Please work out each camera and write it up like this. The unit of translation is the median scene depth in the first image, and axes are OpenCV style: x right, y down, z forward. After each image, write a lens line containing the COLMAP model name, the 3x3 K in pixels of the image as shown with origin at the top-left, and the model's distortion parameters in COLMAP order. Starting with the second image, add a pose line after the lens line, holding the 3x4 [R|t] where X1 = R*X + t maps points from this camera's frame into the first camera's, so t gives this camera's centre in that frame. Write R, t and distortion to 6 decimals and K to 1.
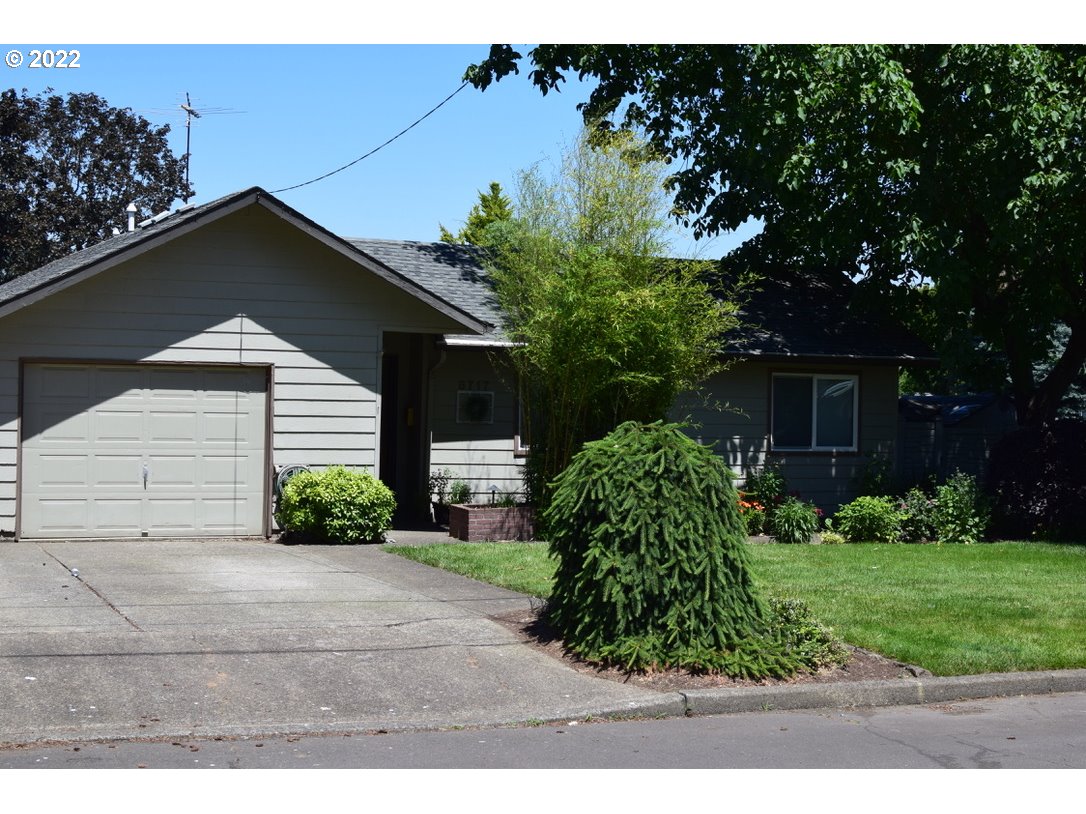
lens RADIAL K [[1671.4, 0, 539.2], [0, 1671.4, 404.6], [0, 0, 1]] dist [-0.159445, 0.000000]
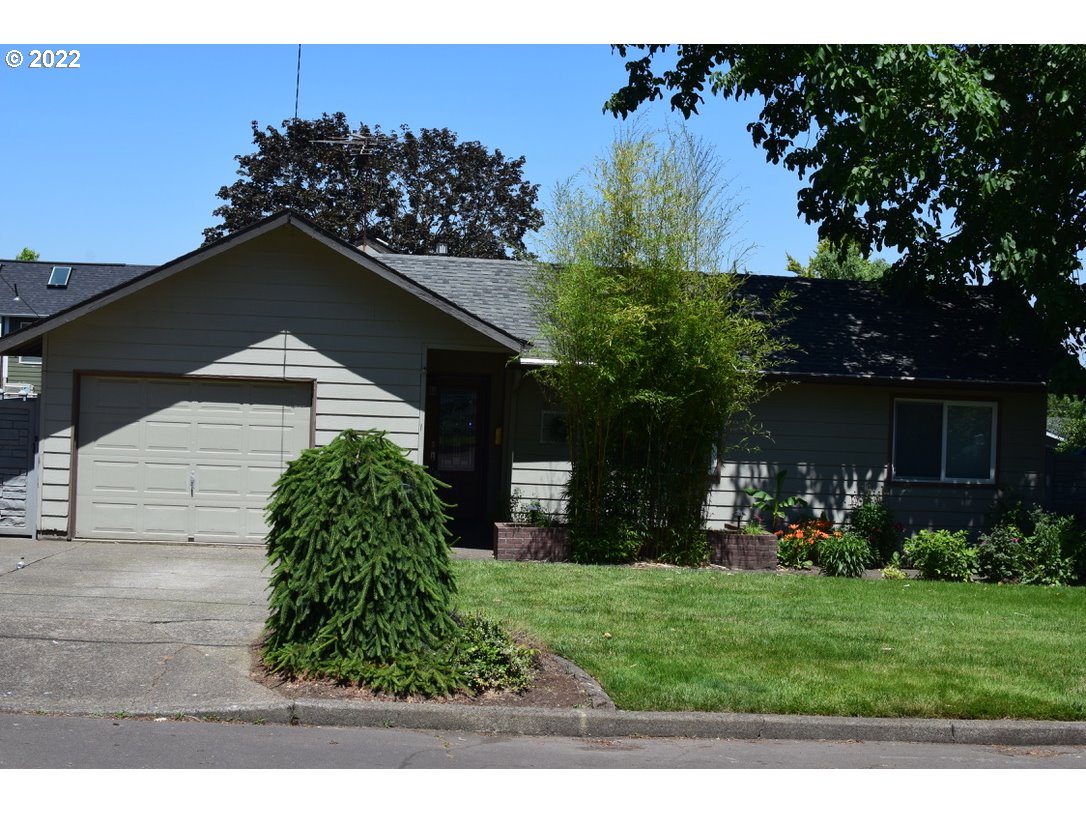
lens RADIAL K [[1671.4, 0, 545.0], [0, 1671.4, 403.9], [0, 0, 1]] dist [-0.159445, 0.000000]
pose [[0.955551, 0.014586, -0.294463, 0.284780], [-0.020854, 0.999618, -0.018157, 0.006663], [0.294086, 0.023490, 0.955490, 0.054847]]
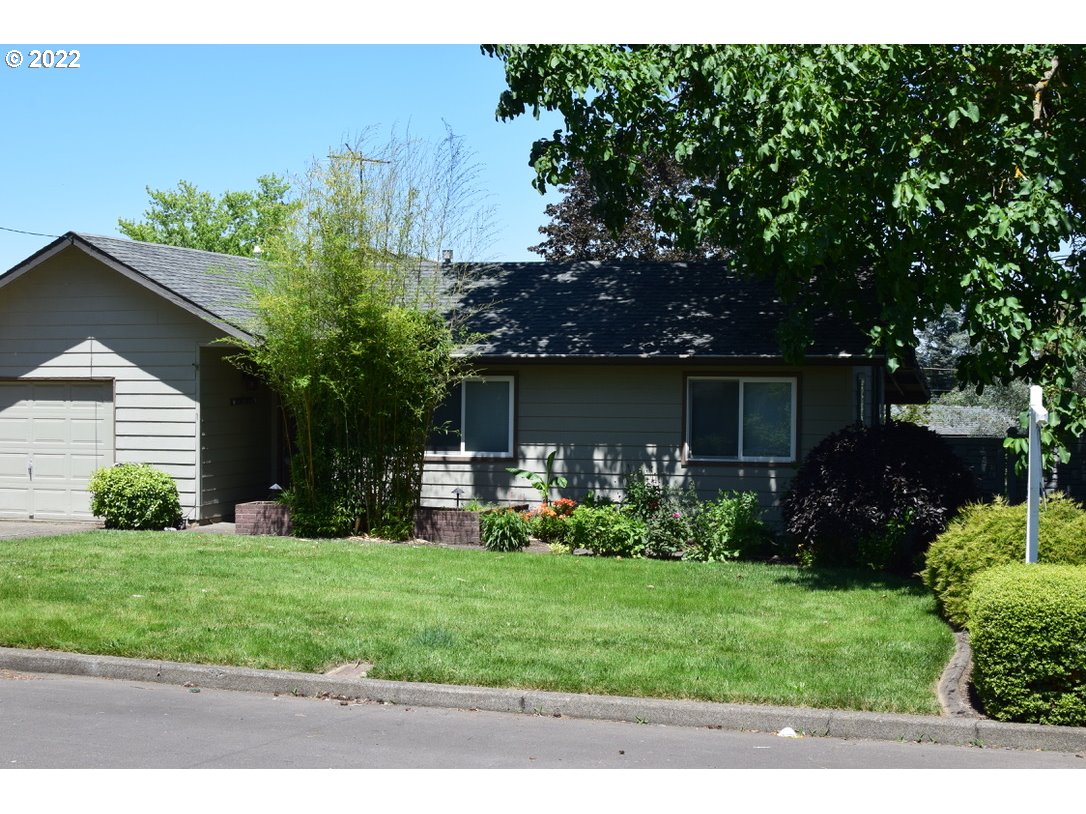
lens RADIAL K [[1671.4, 0, 544.1], [0, 1671.4, 404.8], [0, 0, 1]] dist [-0.159445, 0.000000]
pose [[0.779091, -0.014776, -0.626736, 0.832098], [0.000987, 0.999750, -0.022344, 0.021937], [0.626910, 0.016790, 0.778911, 0.275386]]
